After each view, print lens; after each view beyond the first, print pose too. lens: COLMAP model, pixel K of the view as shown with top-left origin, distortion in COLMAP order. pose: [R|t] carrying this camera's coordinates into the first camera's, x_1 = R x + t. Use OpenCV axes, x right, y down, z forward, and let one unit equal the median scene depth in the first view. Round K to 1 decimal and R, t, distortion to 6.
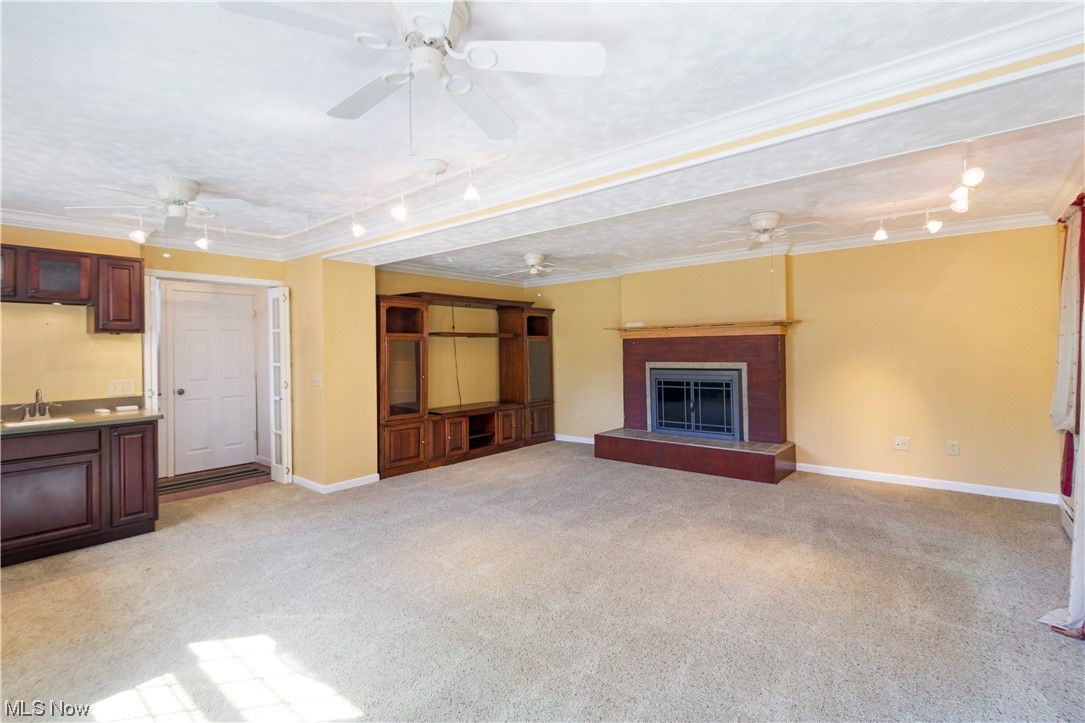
lens RADIAL K [[512.5, 0, 537.9], [0, 512.5, 355.8], [0, 0, 1]] dist [0.003739, 0.001041]
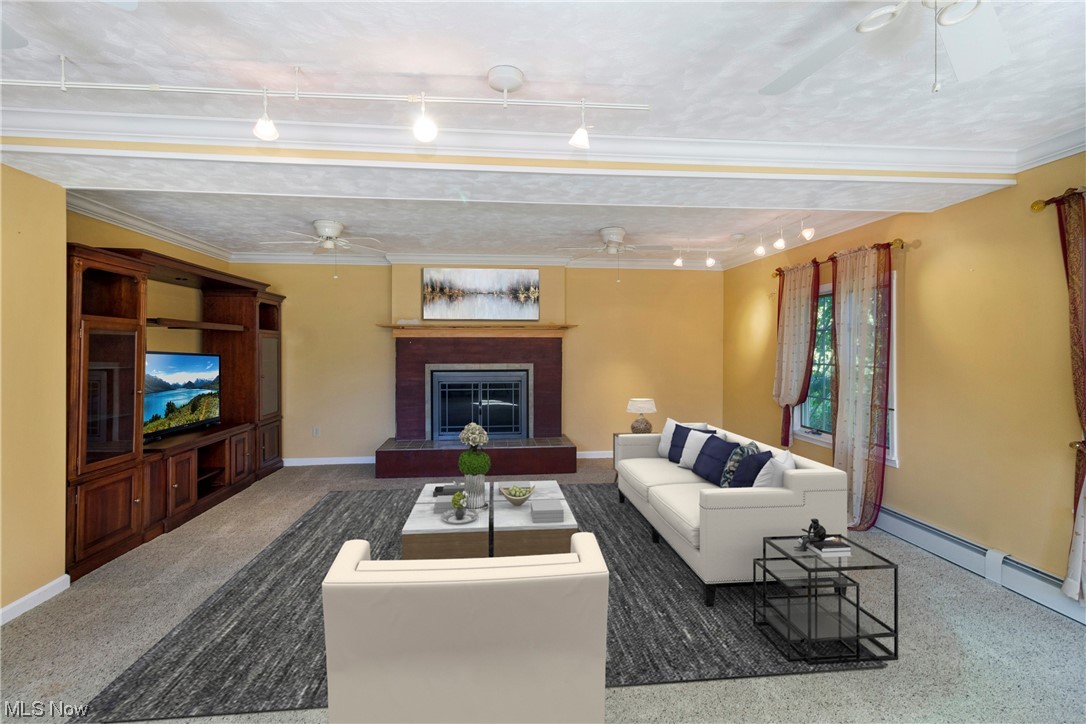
lens RADIAL K [[513.0, 0, 542.2], [0, 513.0, 355.6], [0, 0, 1]] dist [0.003739, 0.001041]
pose [[0.694157, 0.003329, 0.719816, -0.326027], [-0.000150, 0.999990, -0.004481, 0.001914], [-0.719824, 0.003002, 0.694150, 0.240135]]
